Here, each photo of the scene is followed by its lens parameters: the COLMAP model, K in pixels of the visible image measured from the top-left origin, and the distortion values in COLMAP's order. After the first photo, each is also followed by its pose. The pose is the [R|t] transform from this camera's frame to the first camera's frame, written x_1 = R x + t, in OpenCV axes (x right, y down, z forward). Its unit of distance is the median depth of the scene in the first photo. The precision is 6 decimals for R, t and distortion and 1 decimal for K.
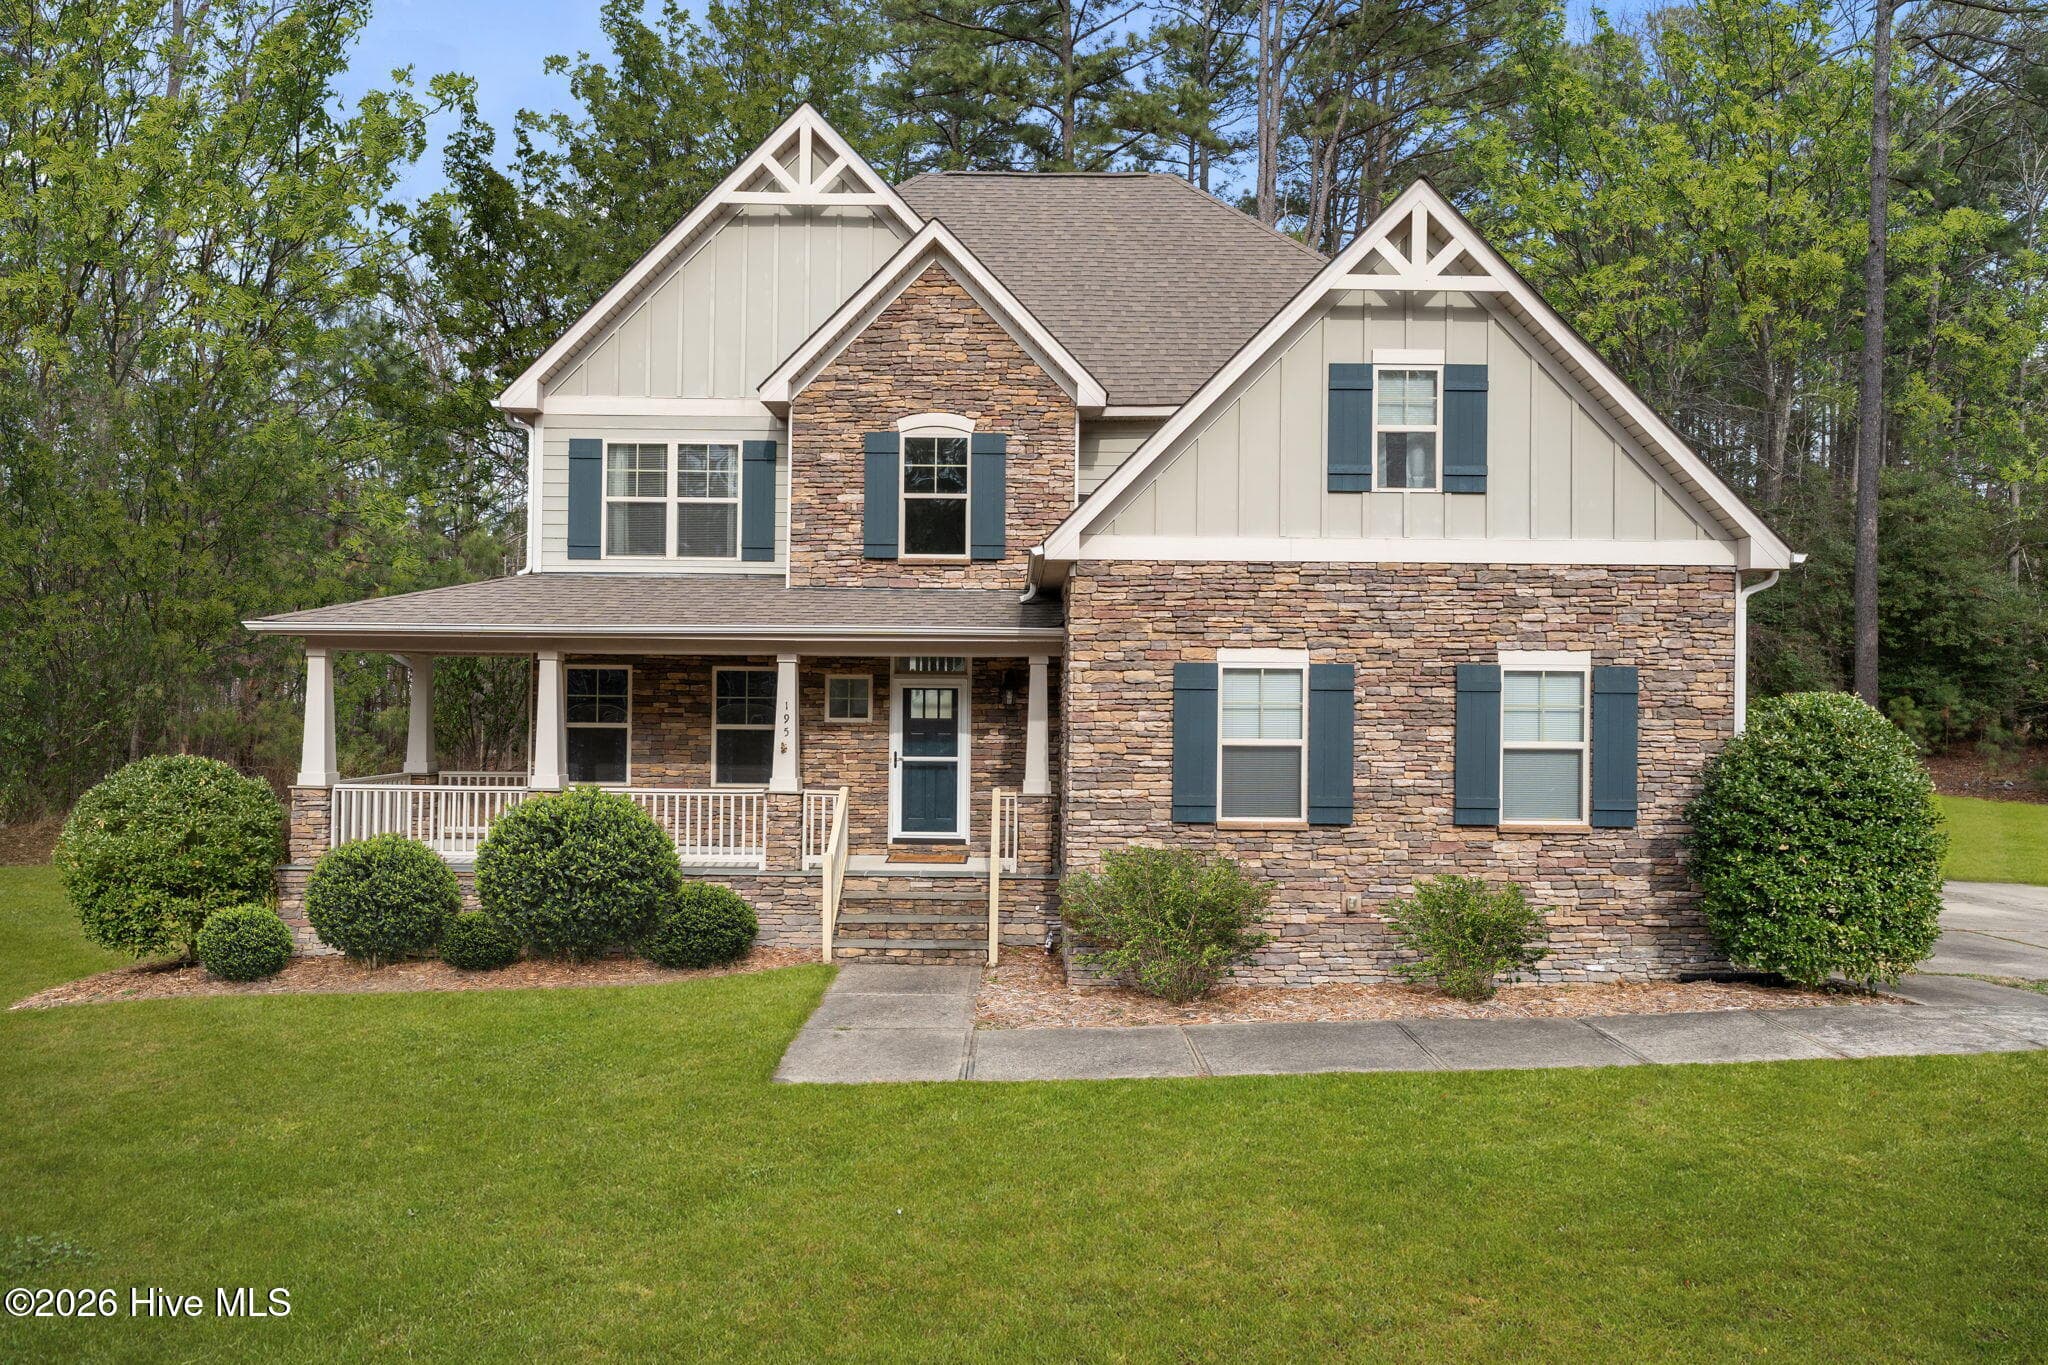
lens RADIAL K [[1240.5, 0, 1030.4], [0, 1240.5, 684.4], [0, 0, 1]] dist [0.004352, -0.001044]
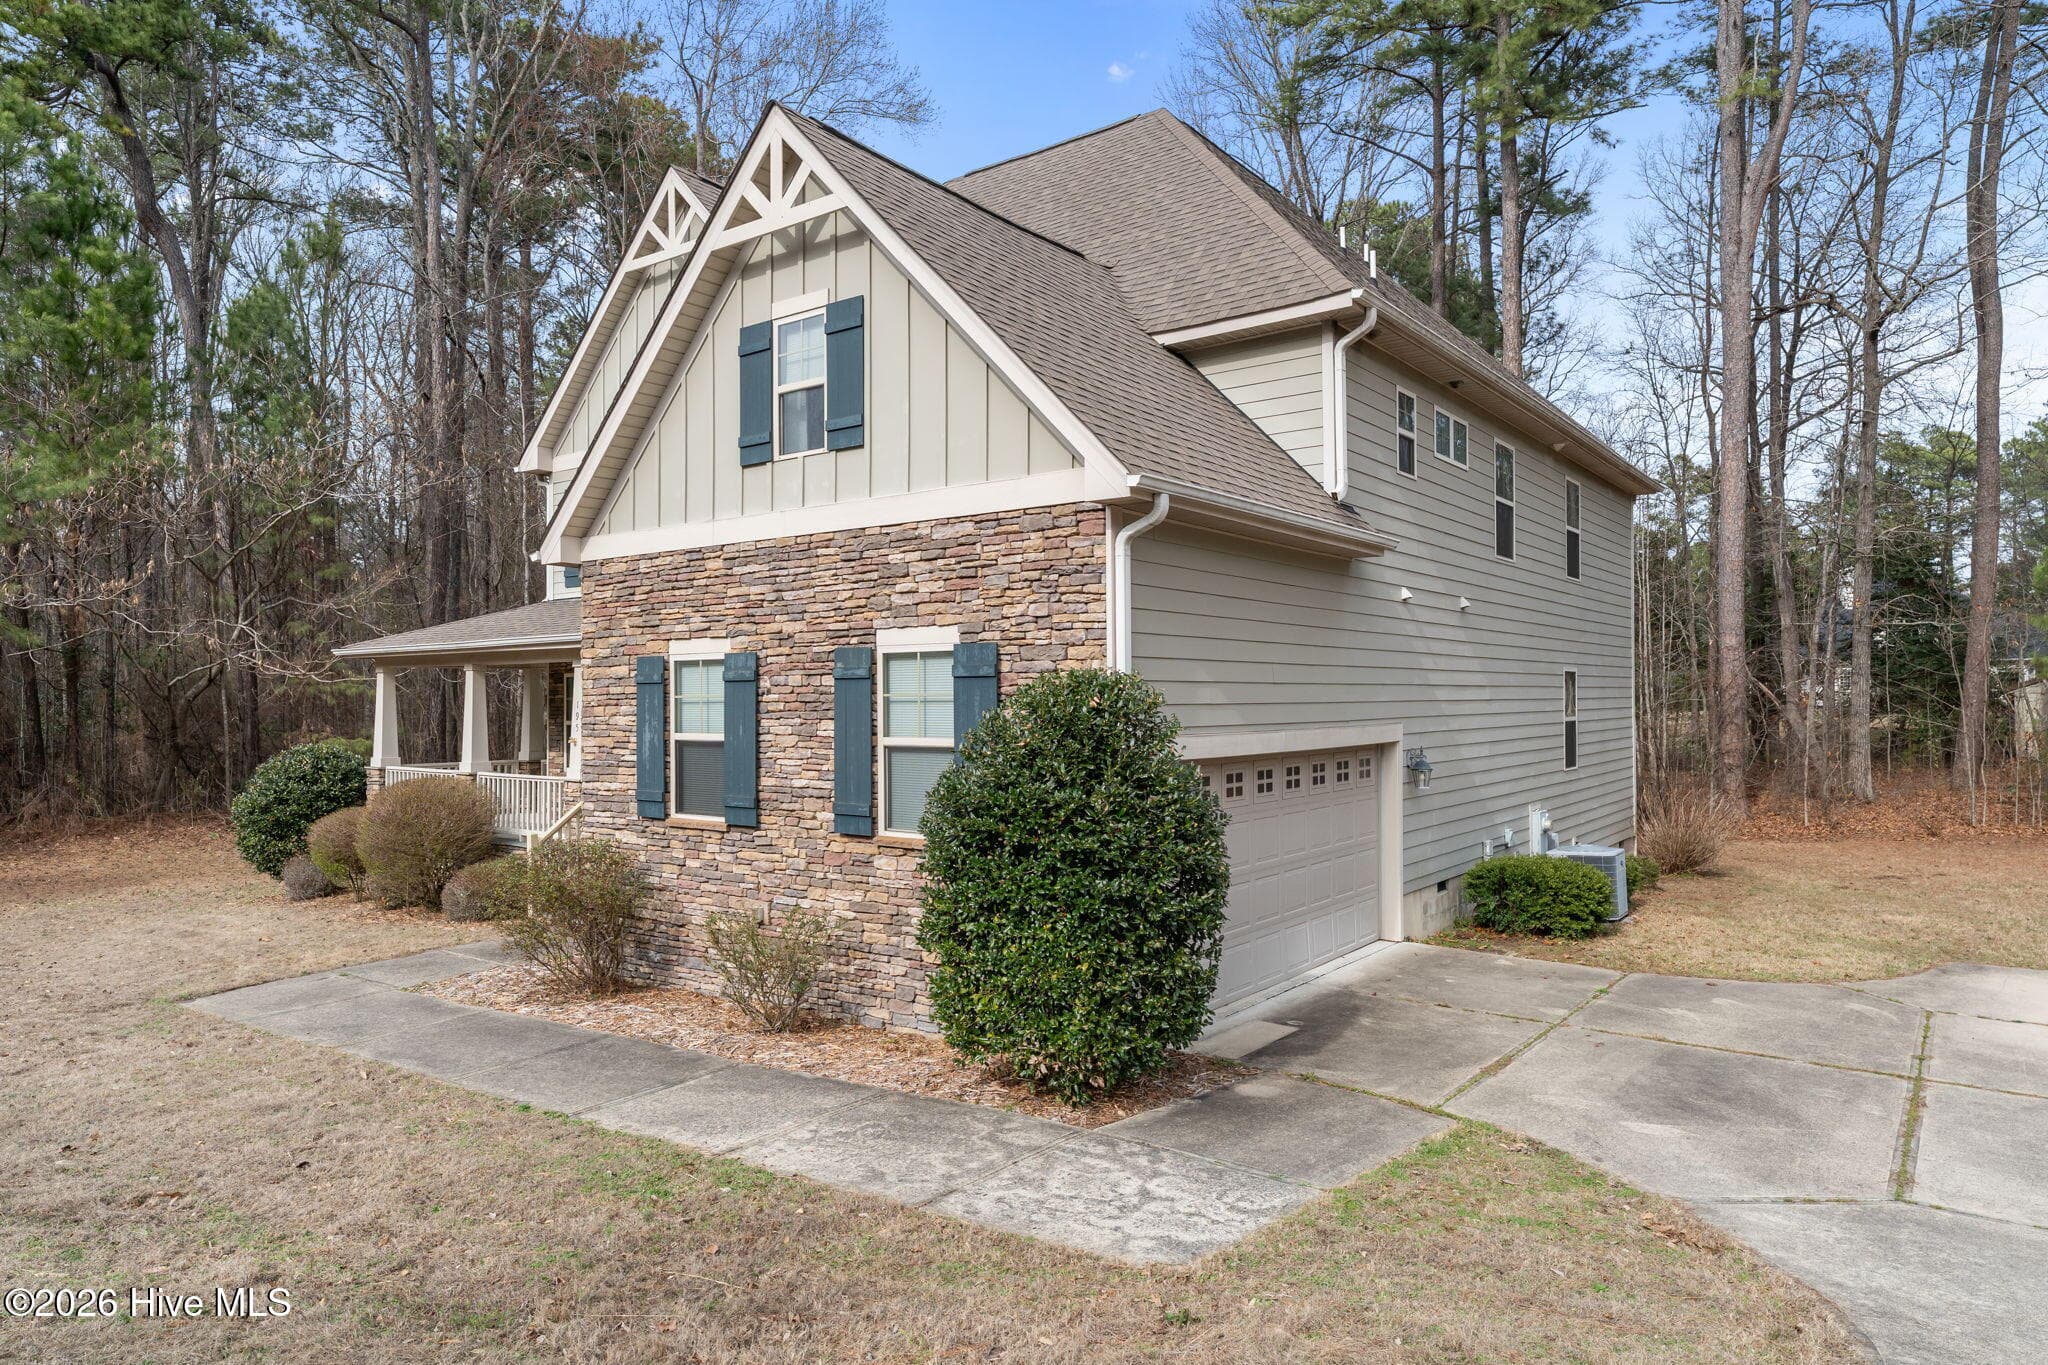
lens RADIAL K [[1240.5, 0, 1030.4], [0, 1240.5, 684.4], [0, 0, 1]] dist [0.004352, -0.001044]
pose [[0.796497, -0.020082, -0.604309, 0.970468], [0.018344, 0.999791, -0.009047, 0.019411], [0.604364, -0.003880, 0.796699, 0.391480]]
